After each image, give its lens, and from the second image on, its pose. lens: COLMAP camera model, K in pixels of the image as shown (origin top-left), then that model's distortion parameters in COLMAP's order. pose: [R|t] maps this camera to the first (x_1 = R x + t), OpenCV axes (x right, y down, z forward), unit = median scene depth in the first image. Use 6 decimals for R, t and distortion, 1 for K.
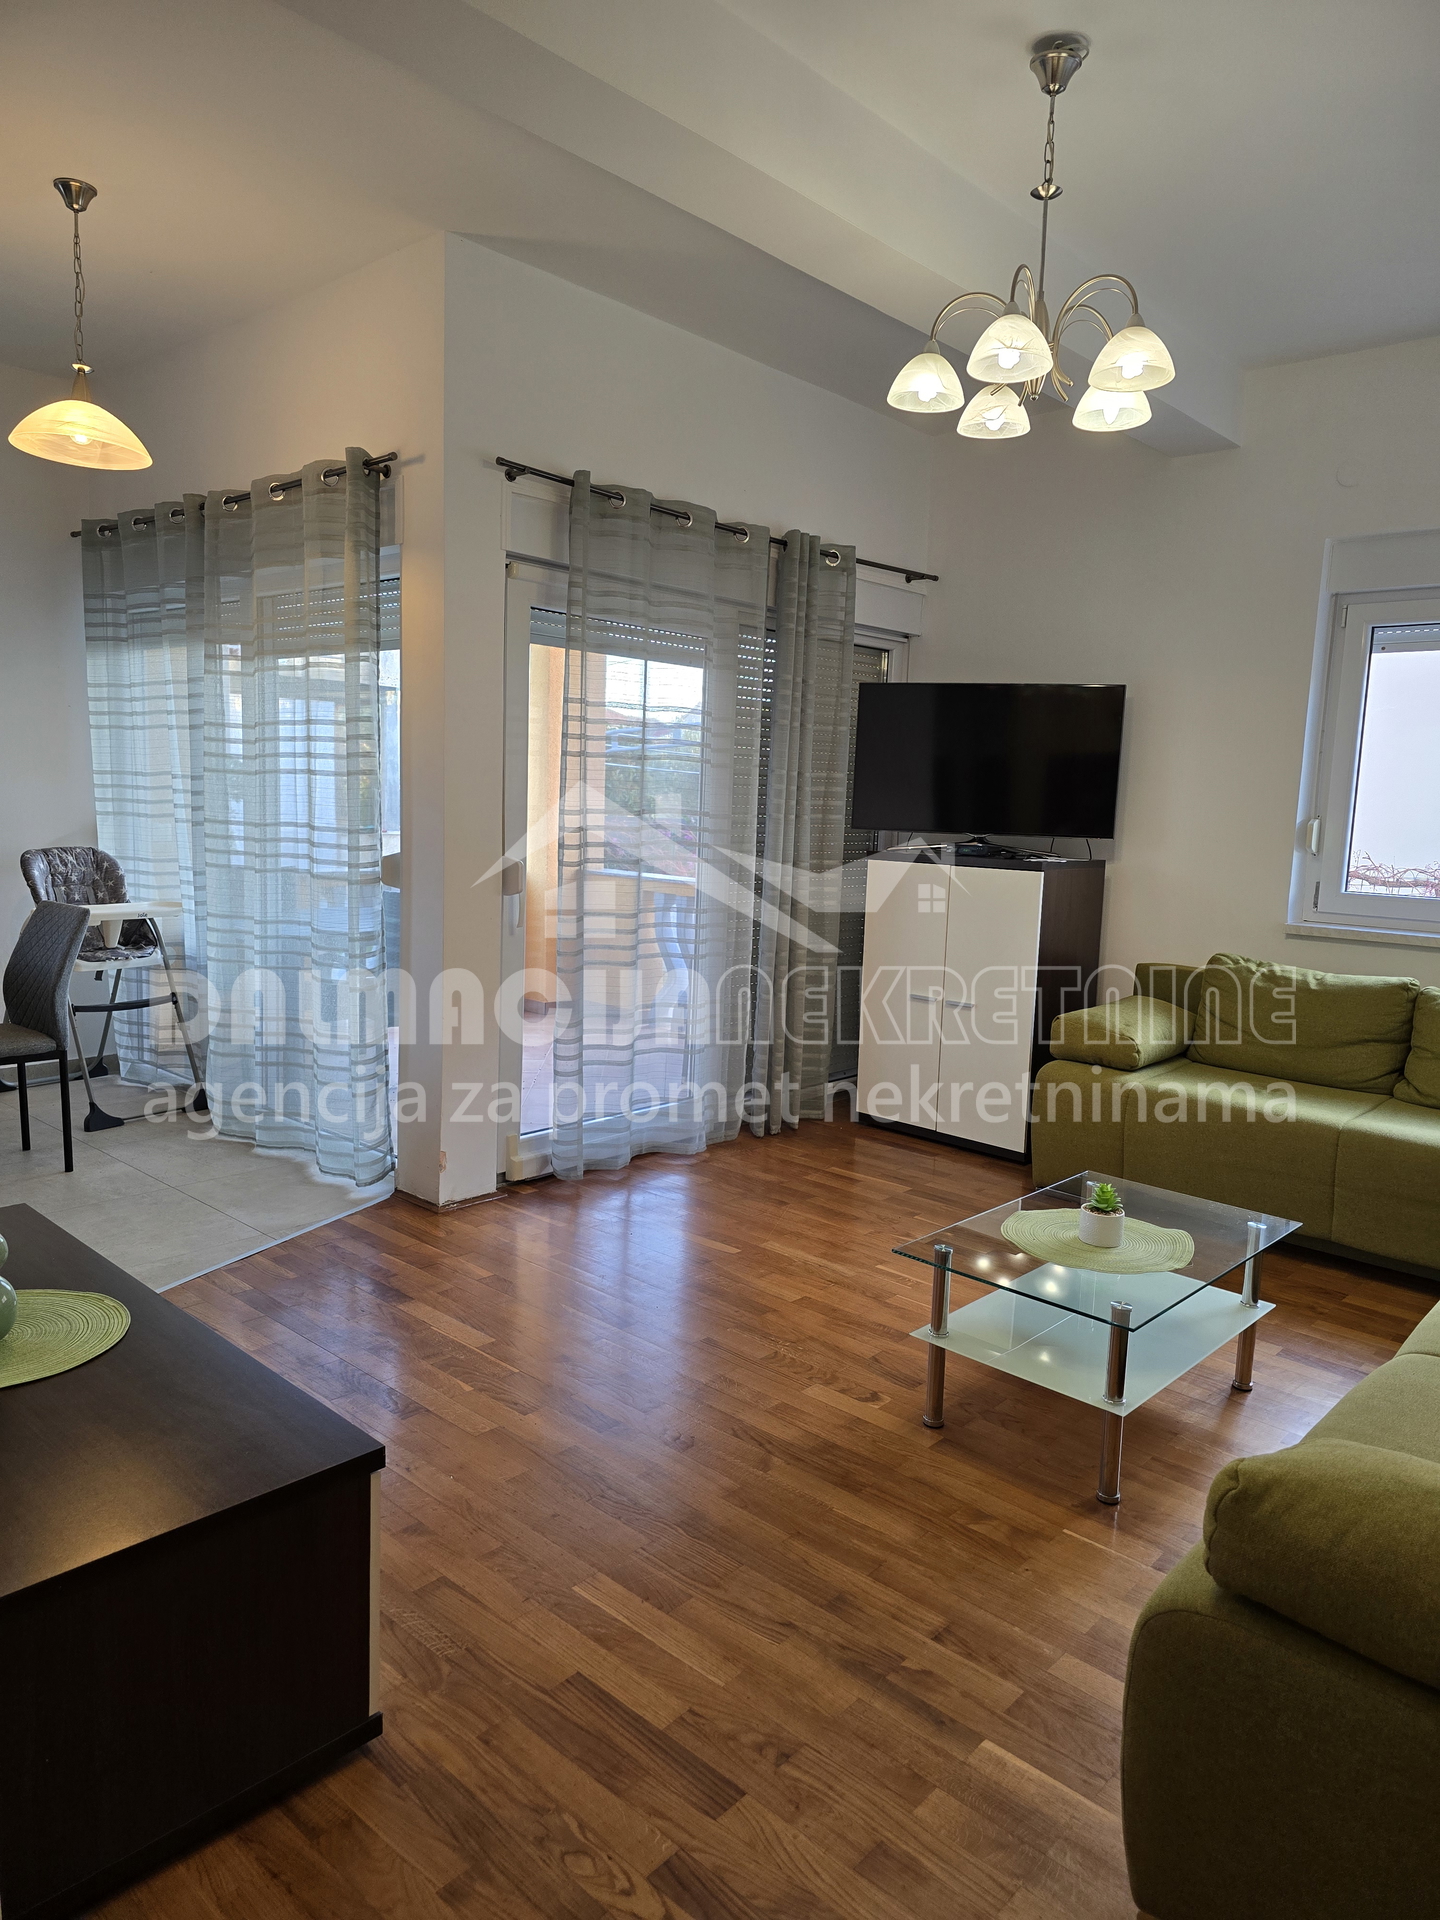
lens RADIAL K [[1272.8, 0, 720.0], [0, 1272.8, 960.0], [0, 0, 1]] dist [0.073674, -0.079561]
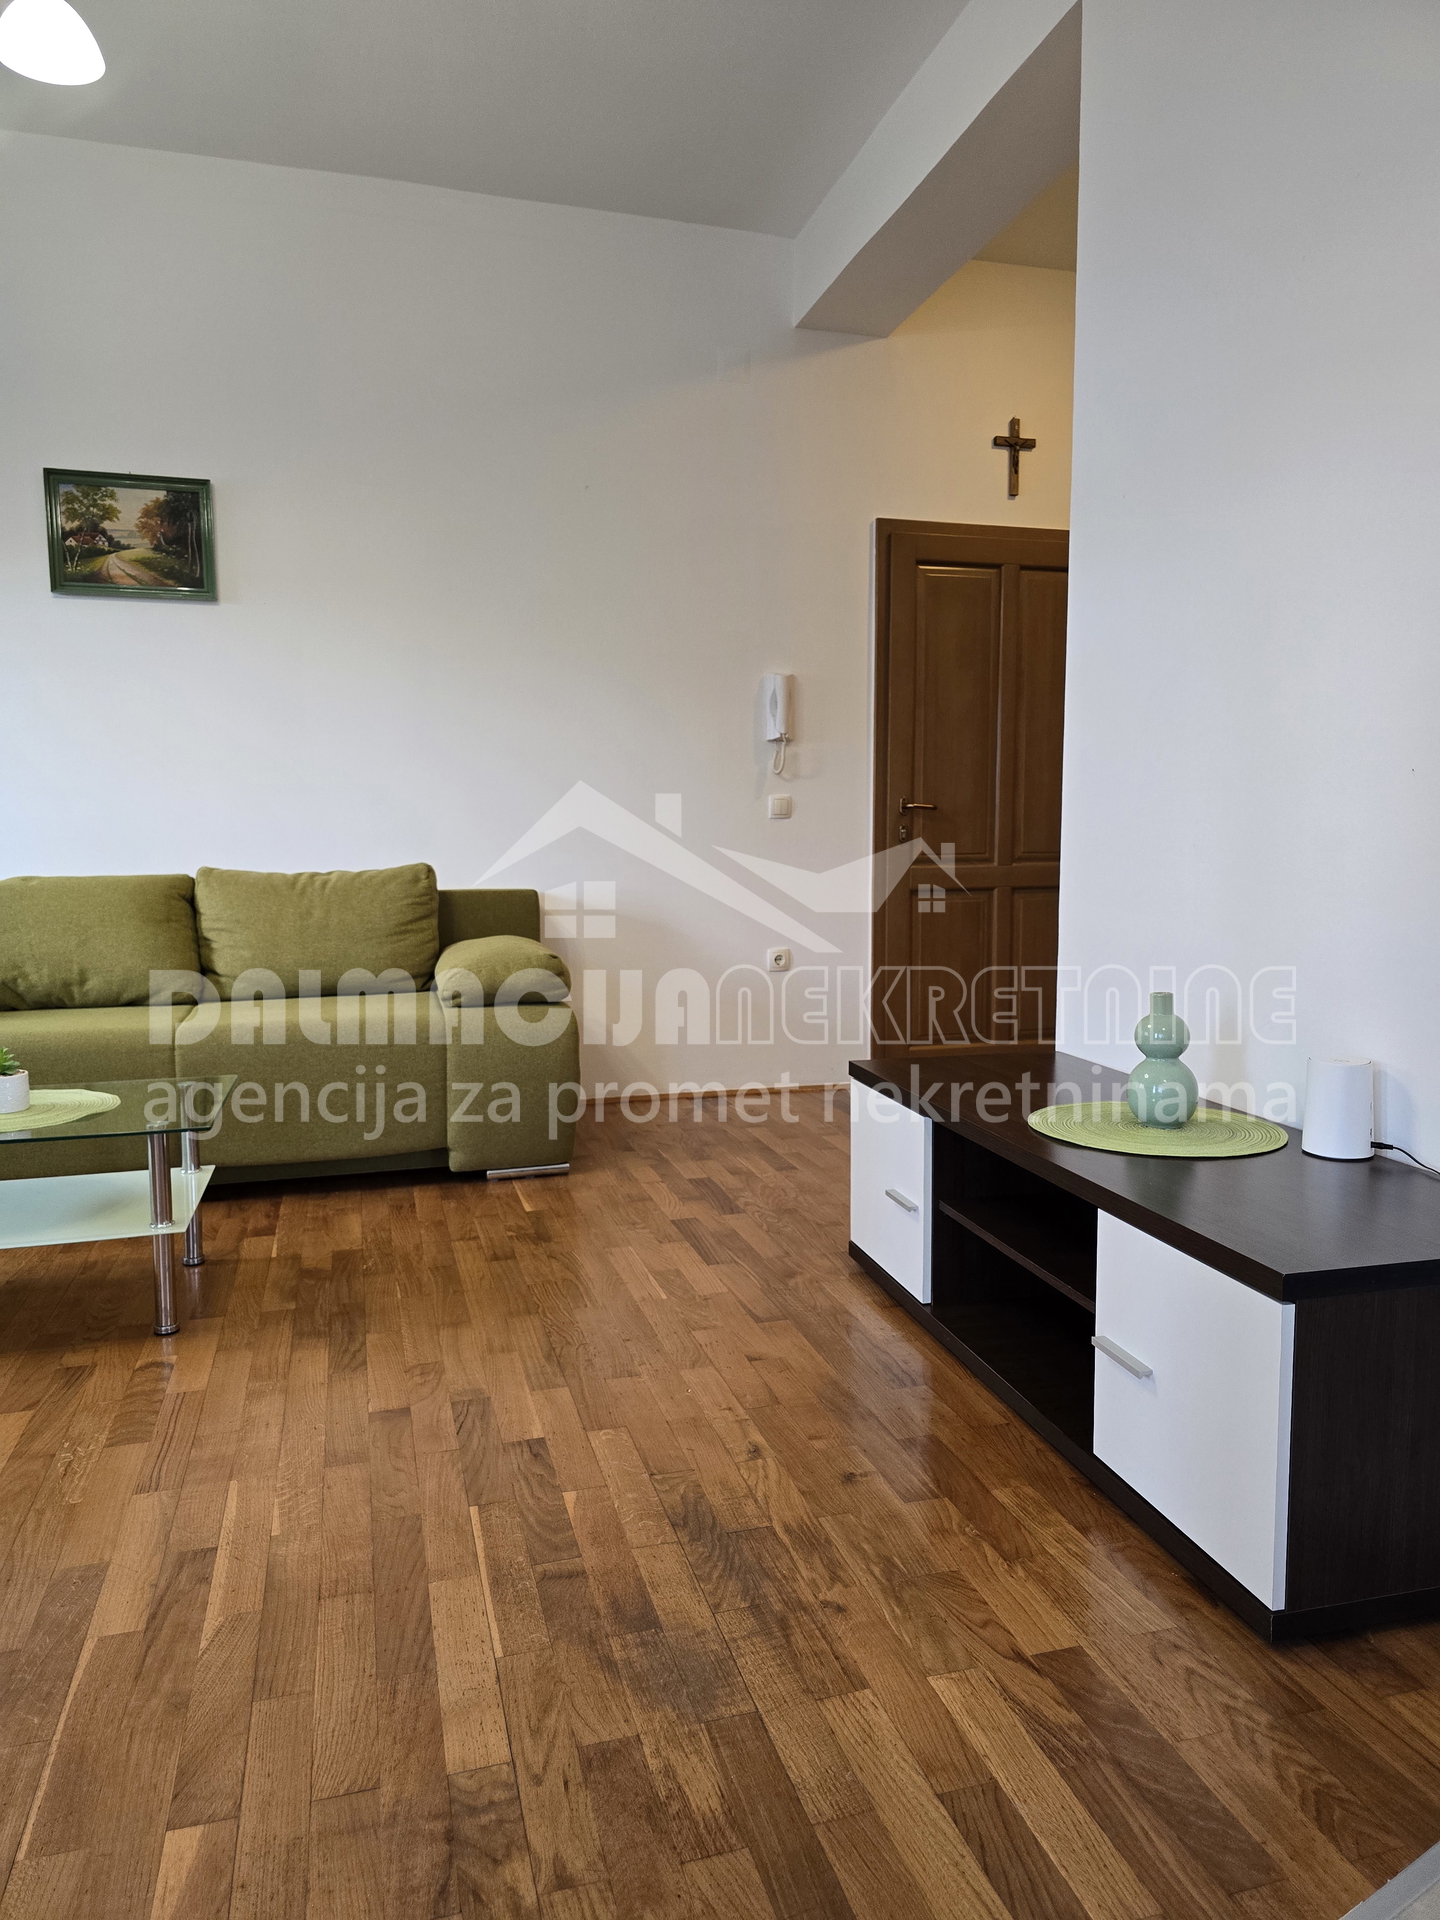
lens RADIAL K [[1294.7, 0, 729.8], [0, 1294.7, 957.7], [0, 0, 1]] dist [0.053020, -0.046583]
pose [[-0.855977, -0.083154, 0.510283, -0.468496], [0.040199, 0.973289, 0.226035, -0.052217], [-0.515449, 0.213994, -0.829770, 1.191695]]
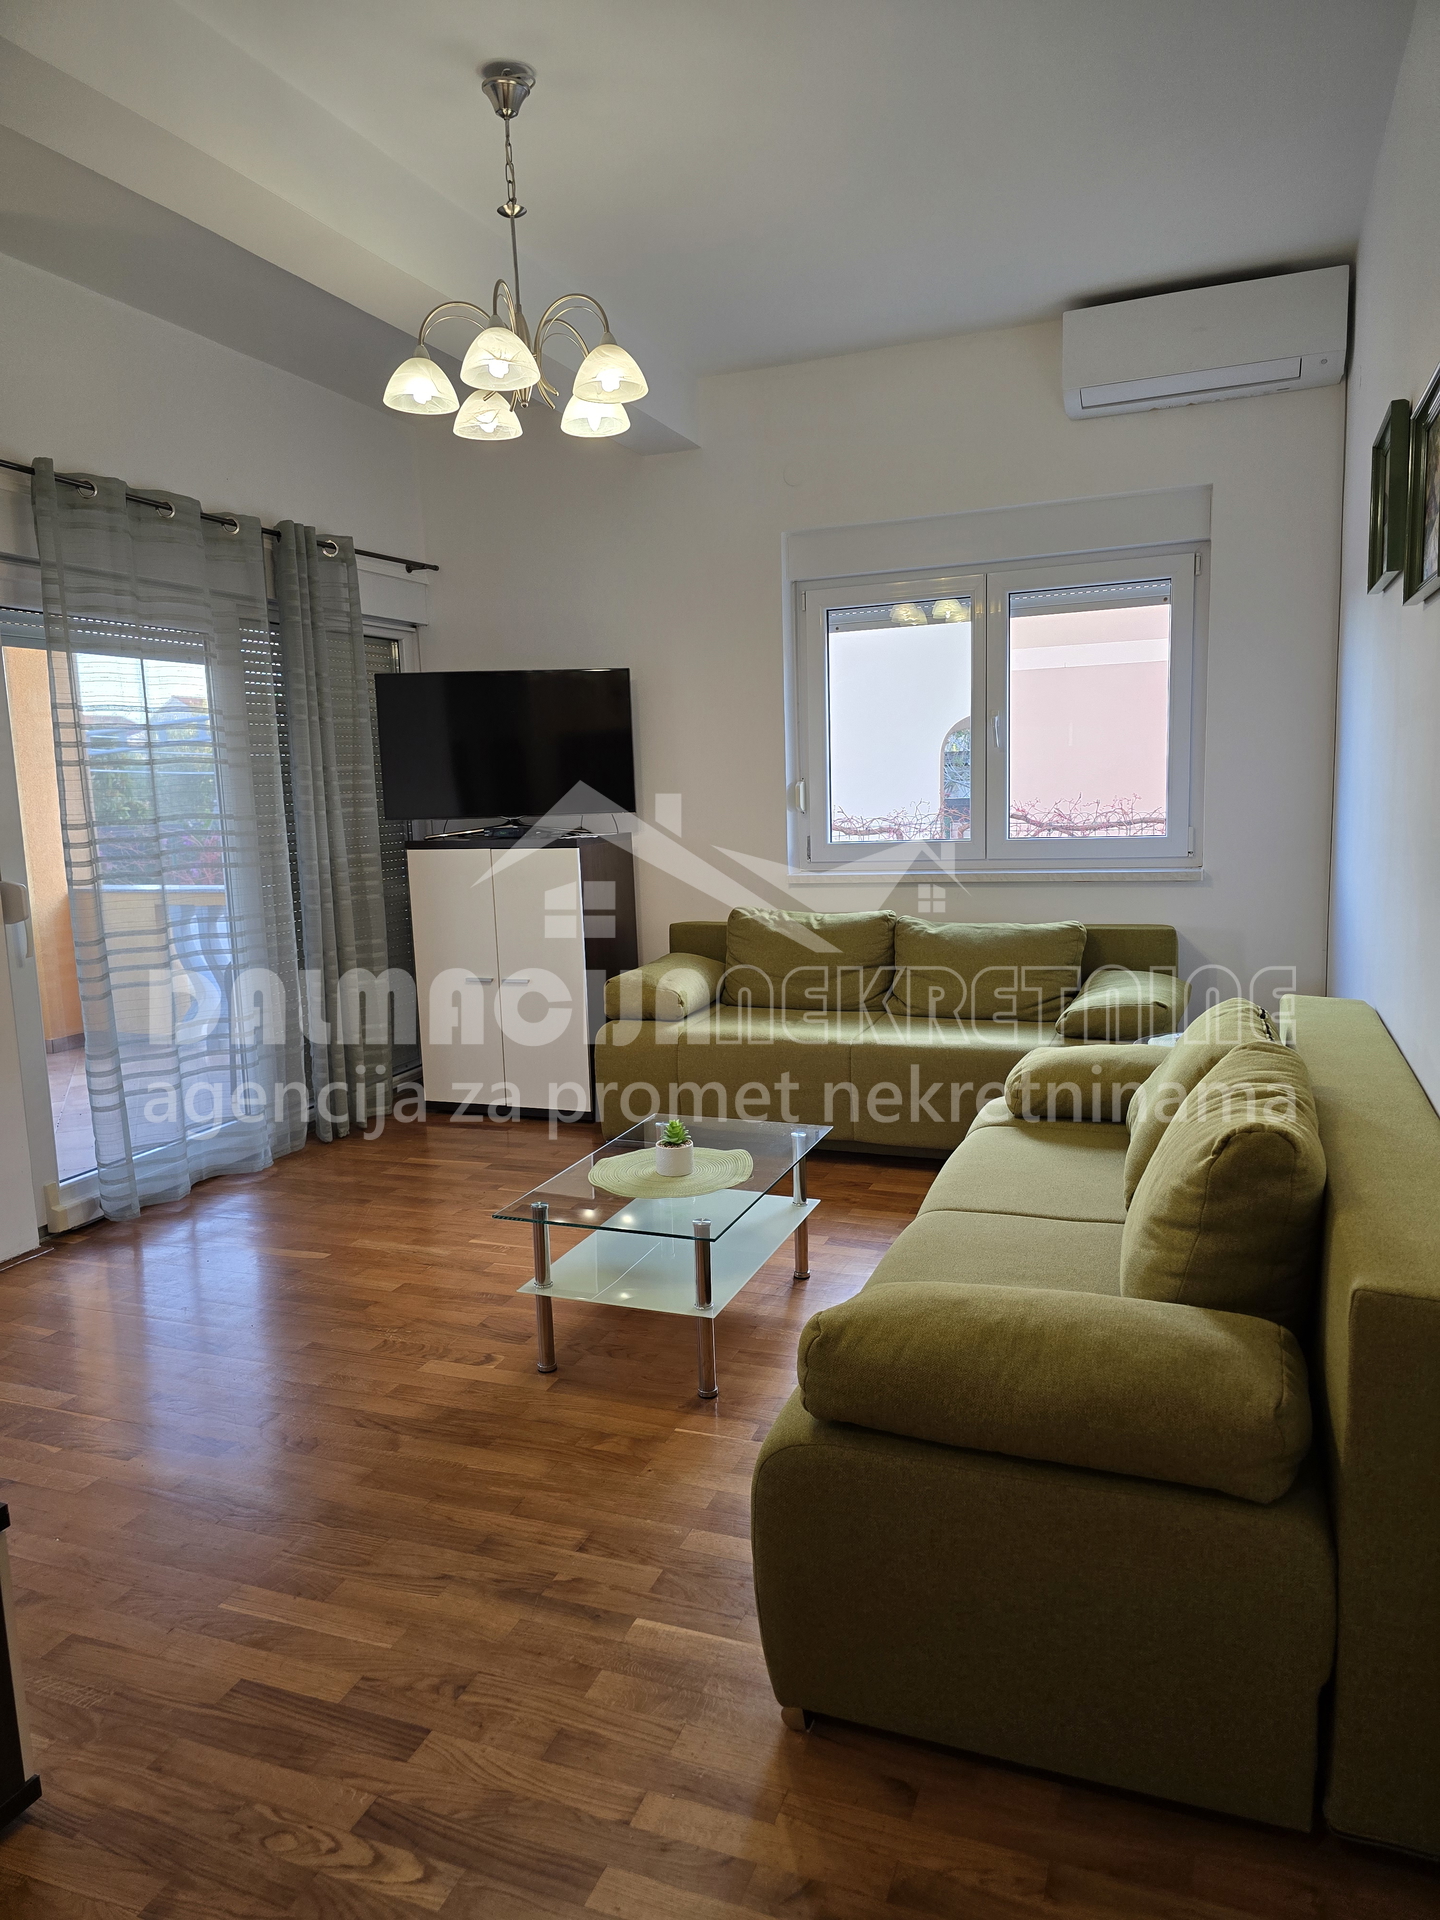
lens RADIAL K [[1275.3, 0, 702.1], [0, 1275.3, 968.1], [0, 0, 1]] dist [0.057136, -0.064049]
pose [[0.932979, -0.121294, 0.338878, -0.028108], [0.115261, 0.992610, 0.037952, 0.003287], [-0.340977, 0.003651, 0.940064, -0.039069]]
